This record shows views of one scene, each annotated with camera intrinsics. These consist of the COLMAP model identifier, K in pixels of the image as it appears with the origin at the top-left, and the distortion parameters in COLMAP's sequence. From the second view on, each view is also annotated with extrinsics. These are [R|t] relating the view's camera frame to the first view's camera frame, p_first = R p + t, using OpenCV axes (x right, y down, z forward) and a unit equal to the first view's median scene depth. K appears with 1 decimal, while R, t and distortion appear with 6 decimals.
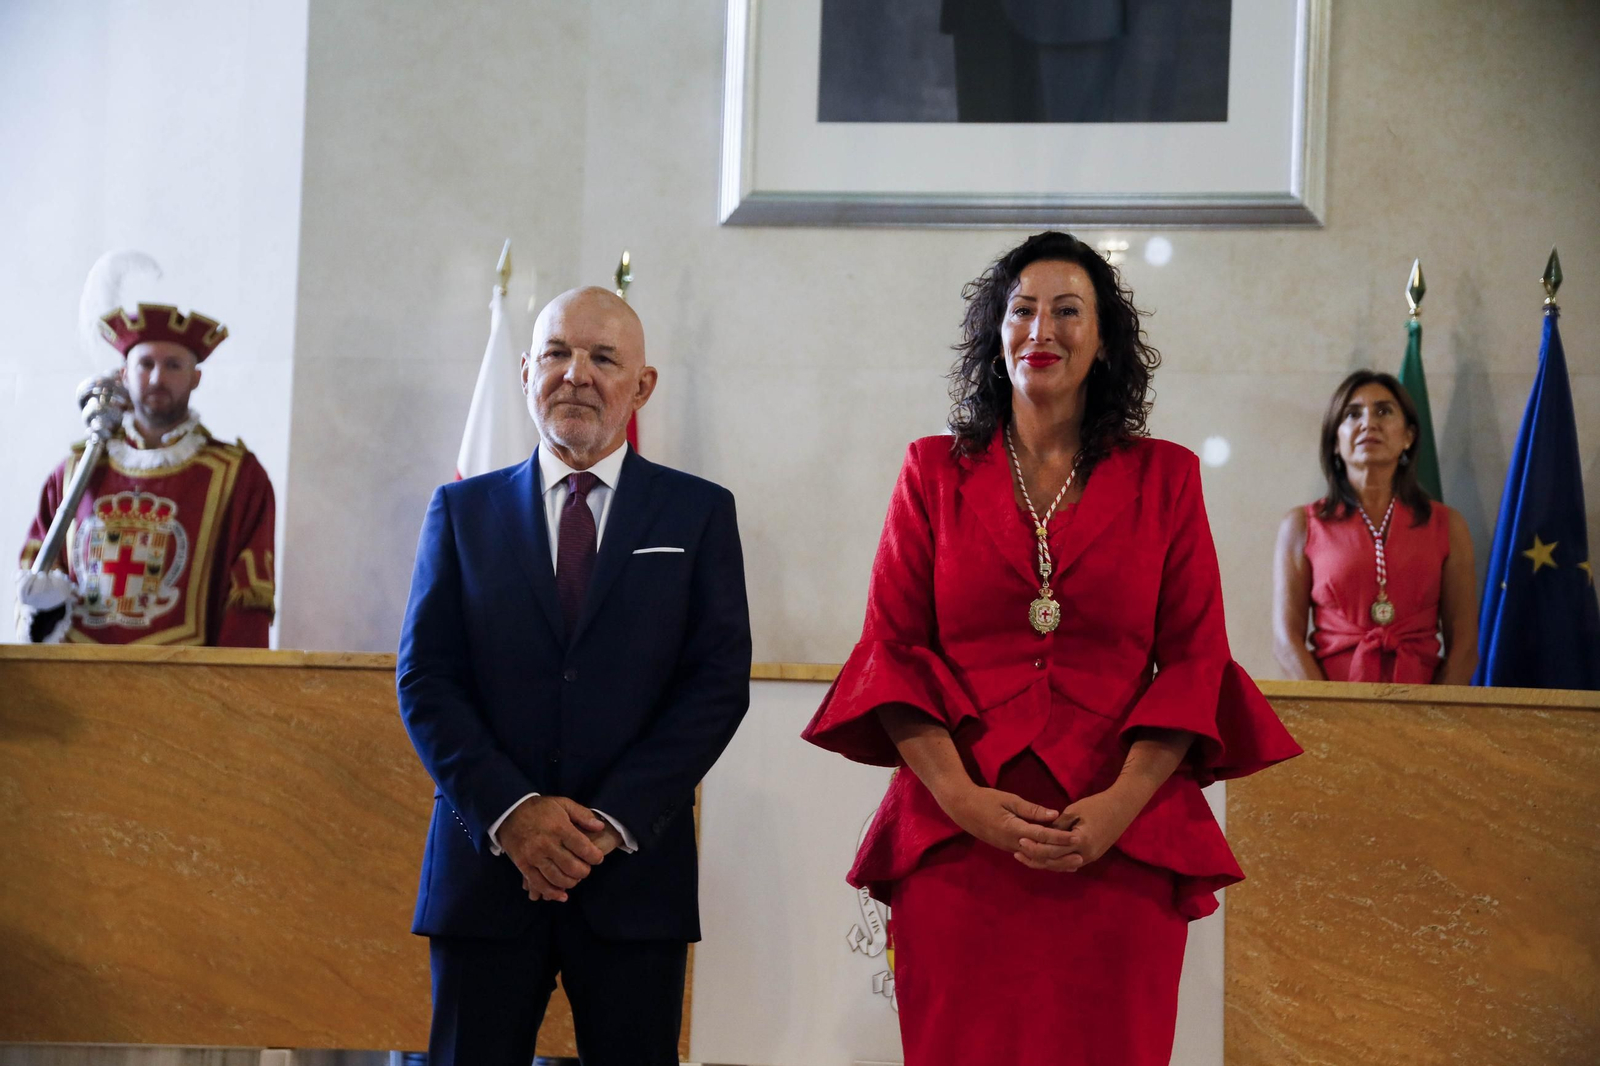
lens RADIAL K [[2759.5, 0, 800.0], [0, 2759.5, 533.0], [0, 0, 1]] dist [0.311166, 0.257353]
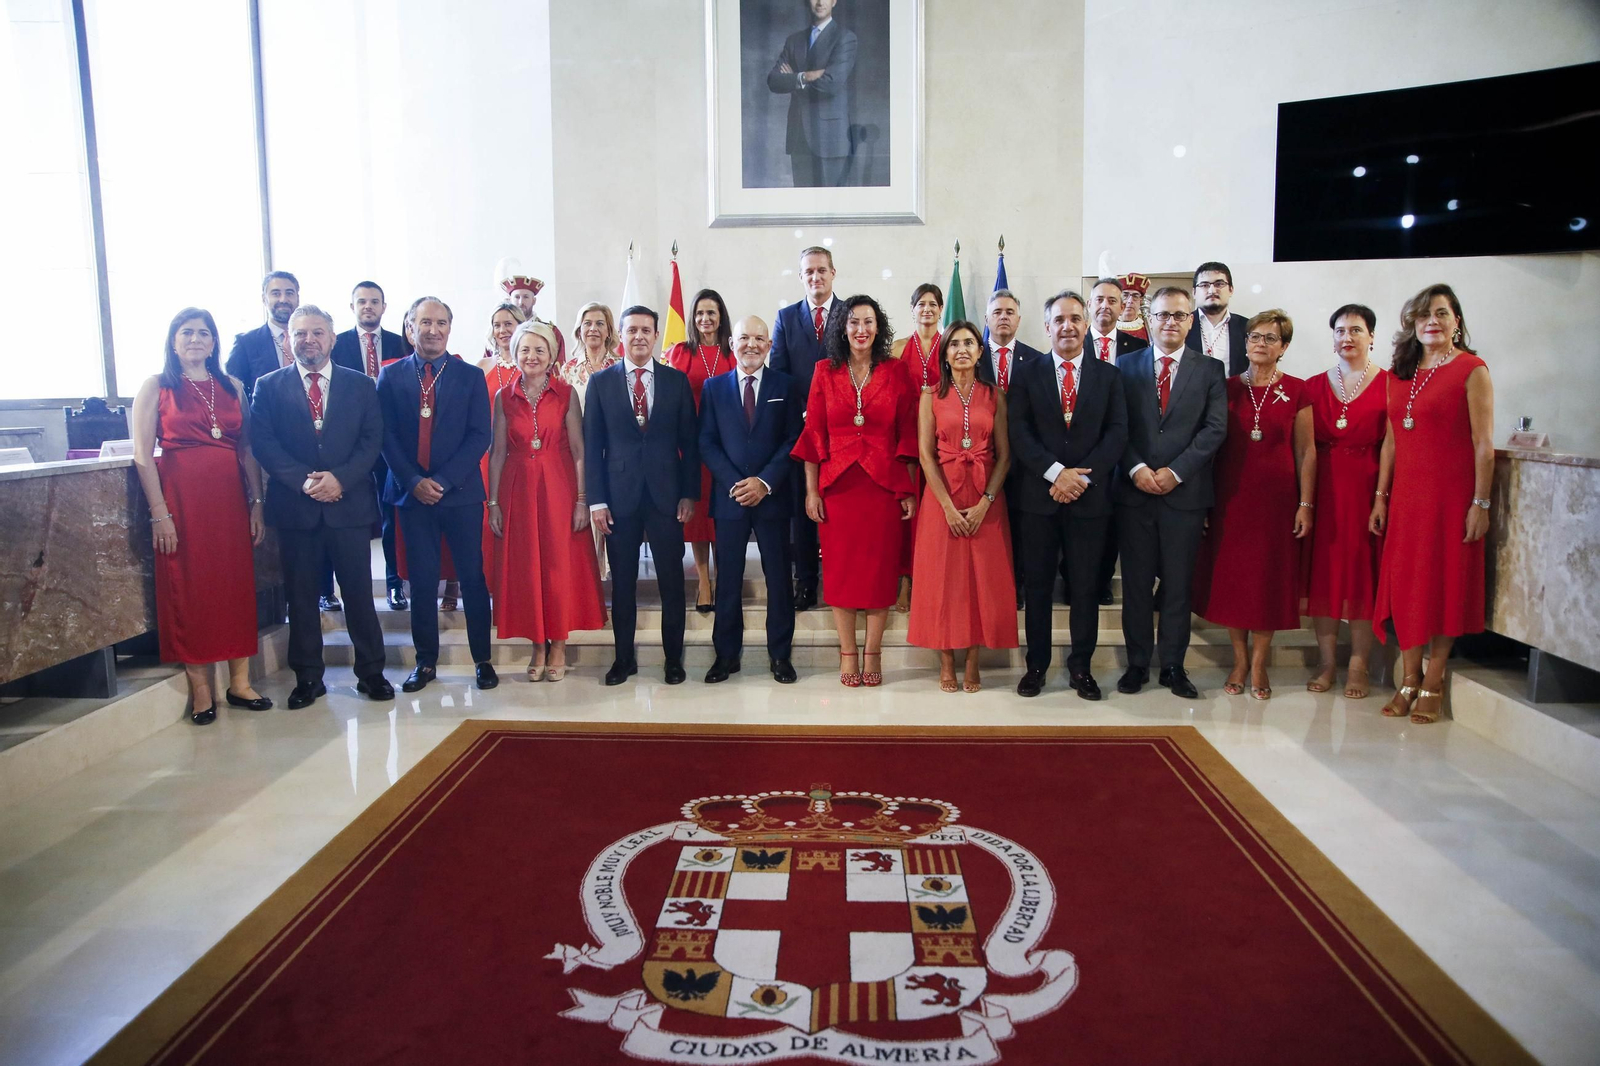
lens RADIAL K [[1129.1, 0, 797.4], [0, 1129.1, 536.9], [0, 0, 1]] dist [-0.105084, 0.060681]
pose [[0.996508, -0.052568, 0.064870, -0.031591], [0.035606, 0.970287, 0.239322, -0.083591], [-0.075523, -0.236177, 0.968771, -0.162313]]
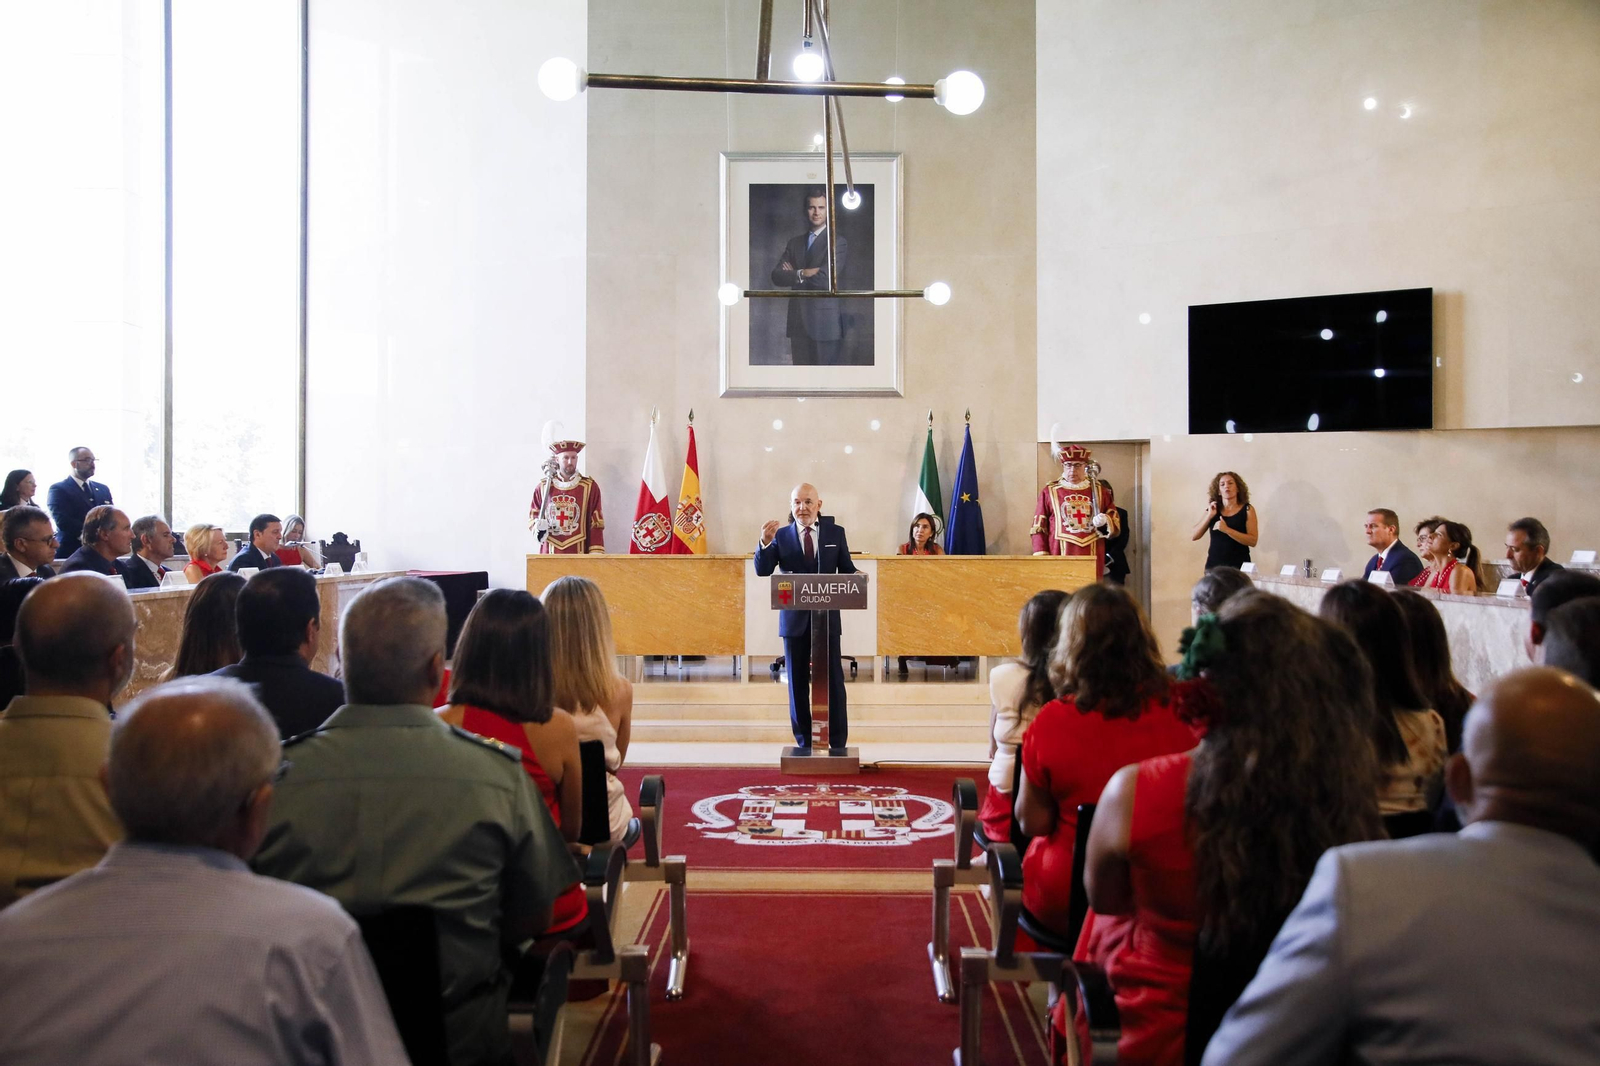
lens RADIAL K [[1503.2, 0, 823.4], [0, 1503.2, 496.1], [0, 0, 1]] dist [-0.002414, 0.013751]
pose [[0.993469, -0.031567, 0.109653, -0.112800], [0.022109, 0.996013, 0.086425, -0.158888], [-0.111944, -0.083436, 0.990206, -0.808585]]
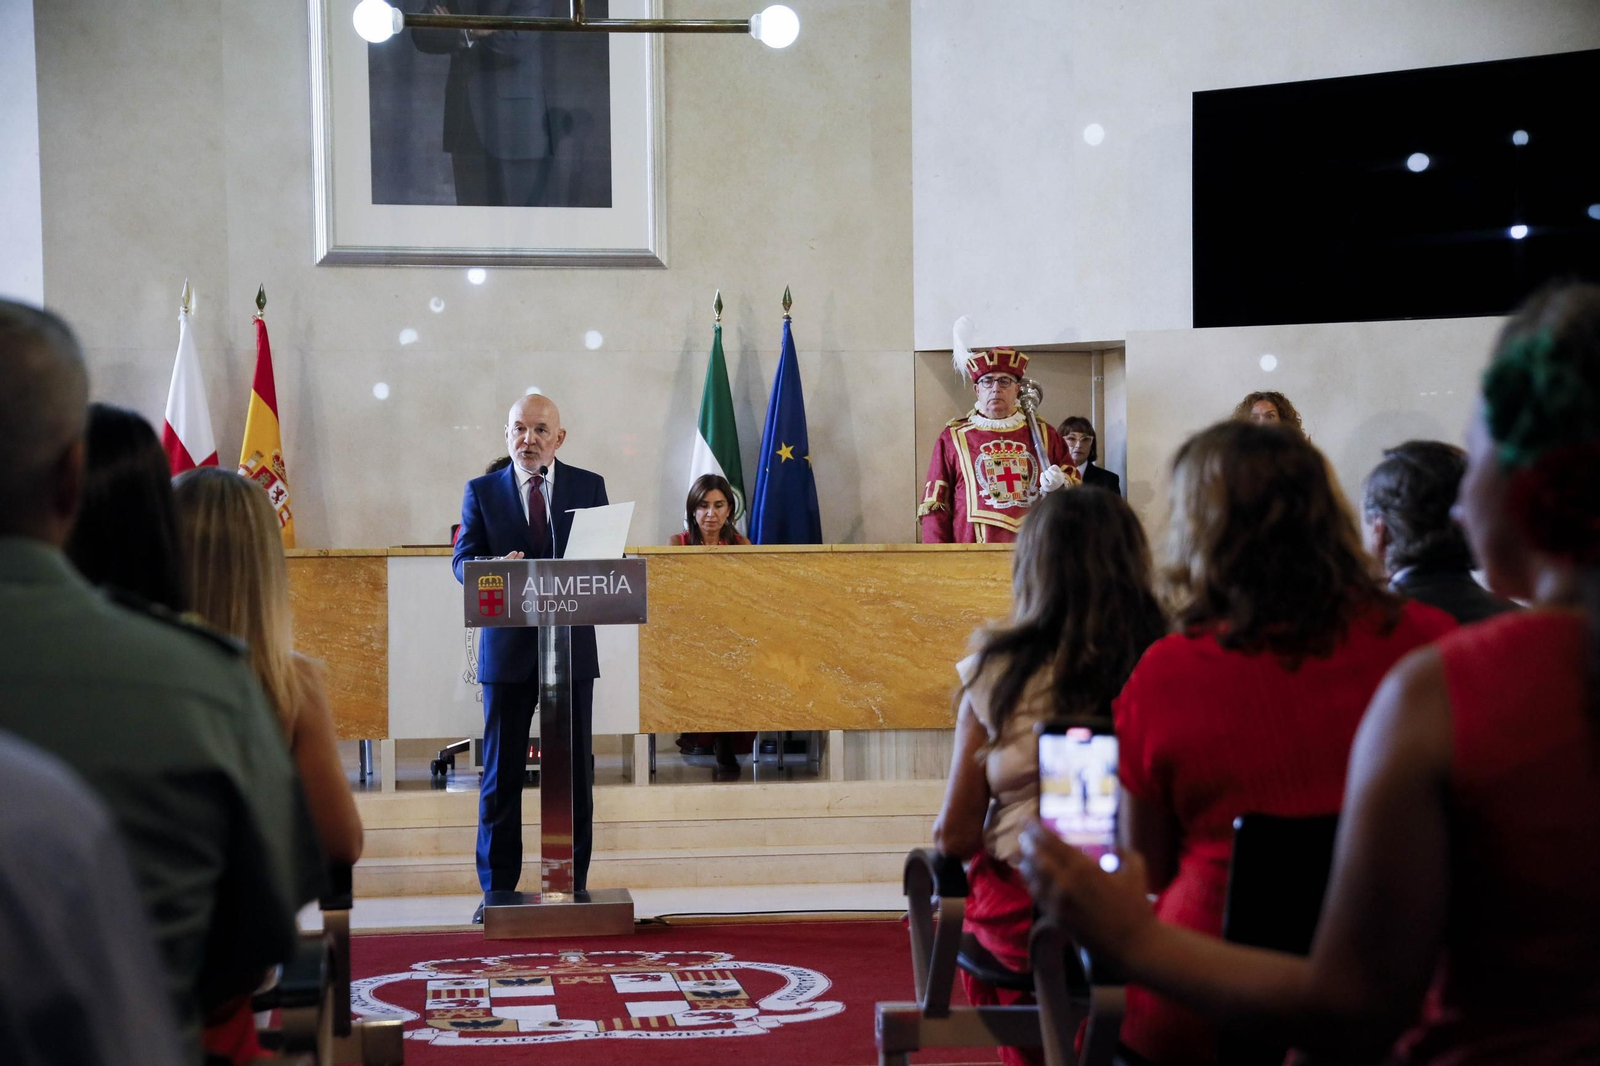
lens RADIAL K [[2759.5, 0, 800.0], [0, 2759.5, 533.0], [0, 0, 1]] dist [0.311166, 0.257353]
pose [[0.970818, -0.042034, 0.236105, -0.163758], [0.020735, 0.995545, 0.091981, -0.108827], [-0.238919, -0.084401, 0.967365, -0.784698]]
